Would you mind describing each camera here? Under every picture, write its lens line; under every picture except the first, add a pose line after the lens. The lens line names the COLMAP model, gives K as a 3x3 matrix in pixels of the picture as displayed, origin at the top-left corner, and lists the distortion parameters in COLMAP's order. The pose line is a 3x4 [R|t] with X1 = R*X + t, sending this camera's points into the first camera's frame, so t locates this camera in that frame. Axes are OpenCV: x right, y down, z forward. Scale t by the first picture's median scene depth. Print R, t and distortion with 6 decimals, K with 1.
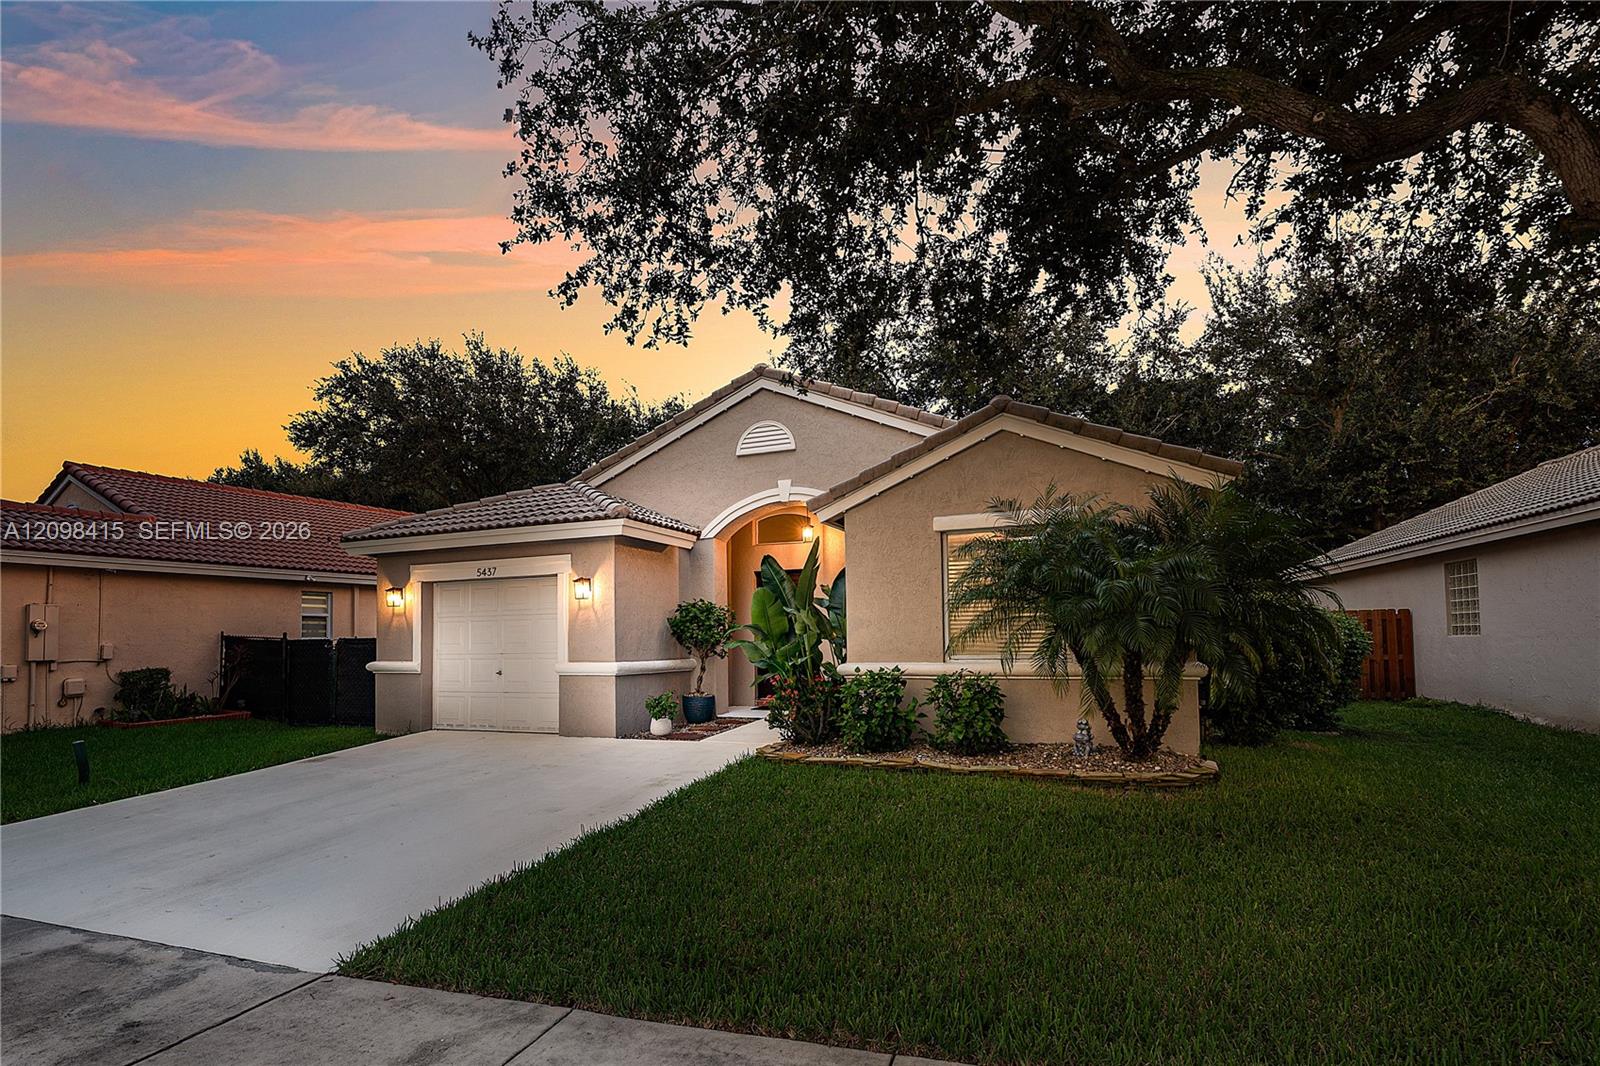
lens RADIAL K [[790.6, 0, 750.0], [0, 790.6, 622.8], [0, 0, 1]] dist [-0.000073, -0.000167]
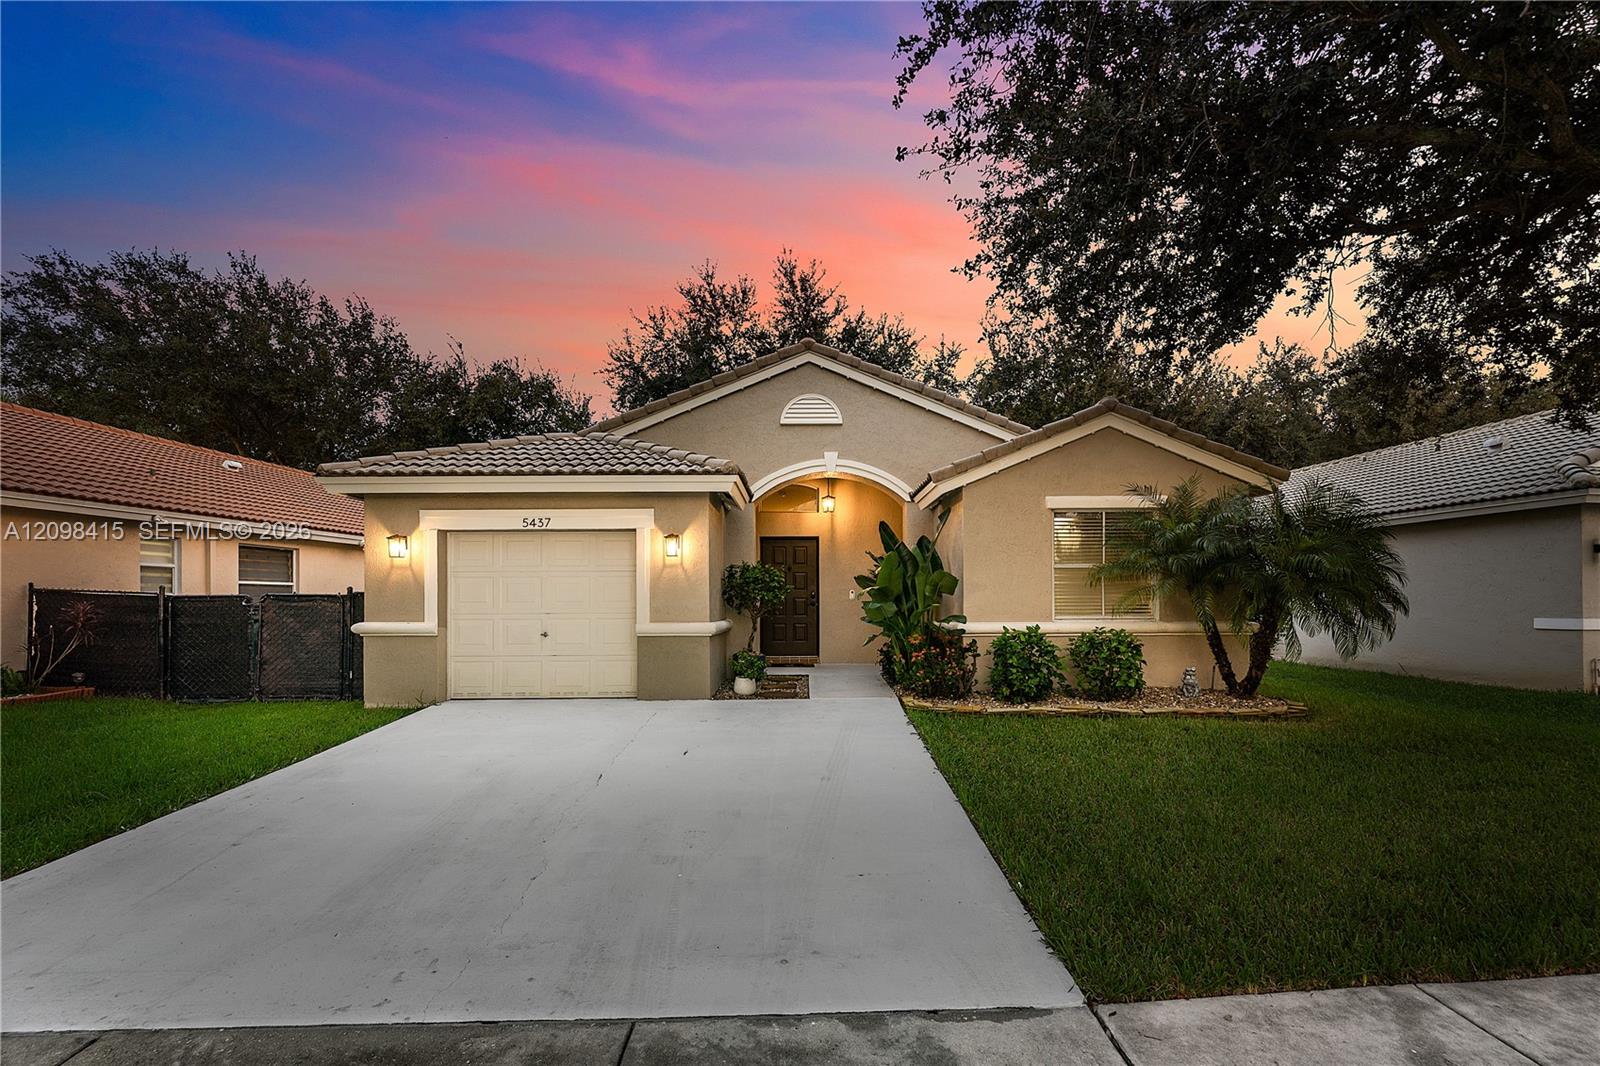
lens RADIAL K [[681.7, 0, 802.9], [0, 681.7, 611.4], [0, 0, 1]] dist [-0.001010, -0.000305]
pose [[0.918138, 0.004082, 0.396240, -0.351563], [-0.017350, 0.999402, 0.029905, 0.008008], [-0.395881, -0.034332, 0.917660, 0.159176]]
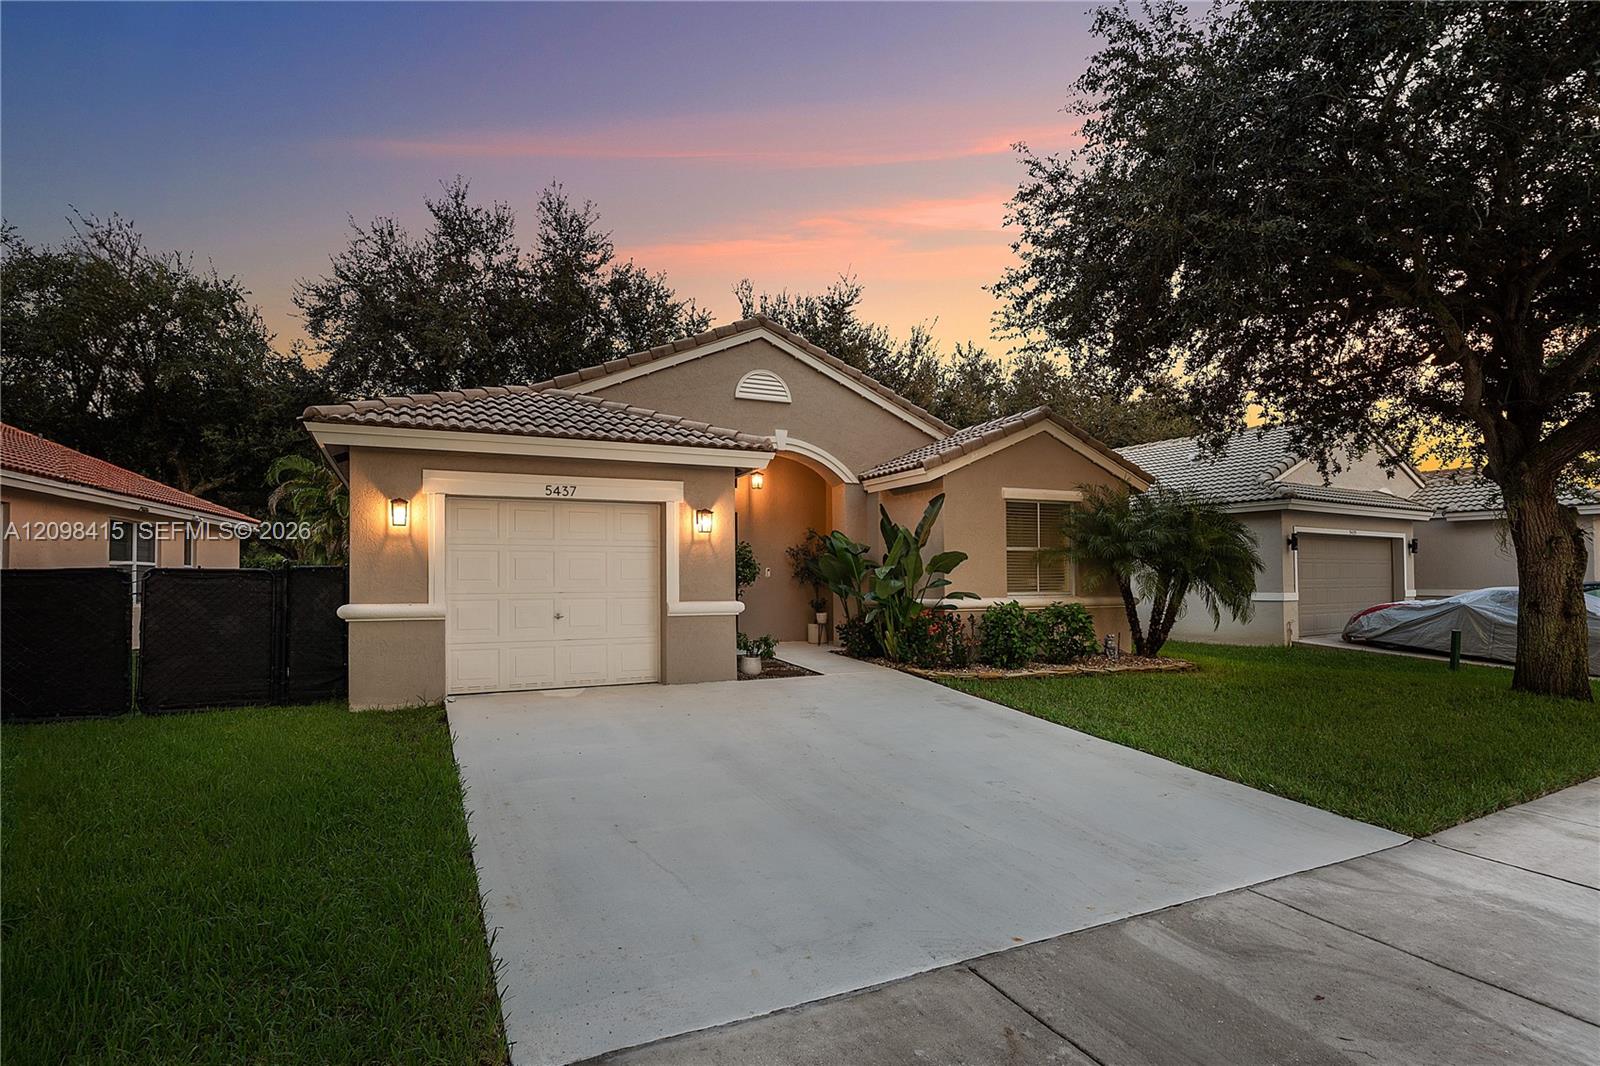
lens RADIAL K [[740.4, 0, 800.3], [0, 740.4, 574.9], [0, 0, 1]] dist [-0.001119, -0.000176]
pose [[0.697902, 0.015696, 0.716021, -0.668961], [-0.023407, 0.999726, 0.000900, 0.014059], [-0.715811, -0.017388, 0.698078, 0.286737]]
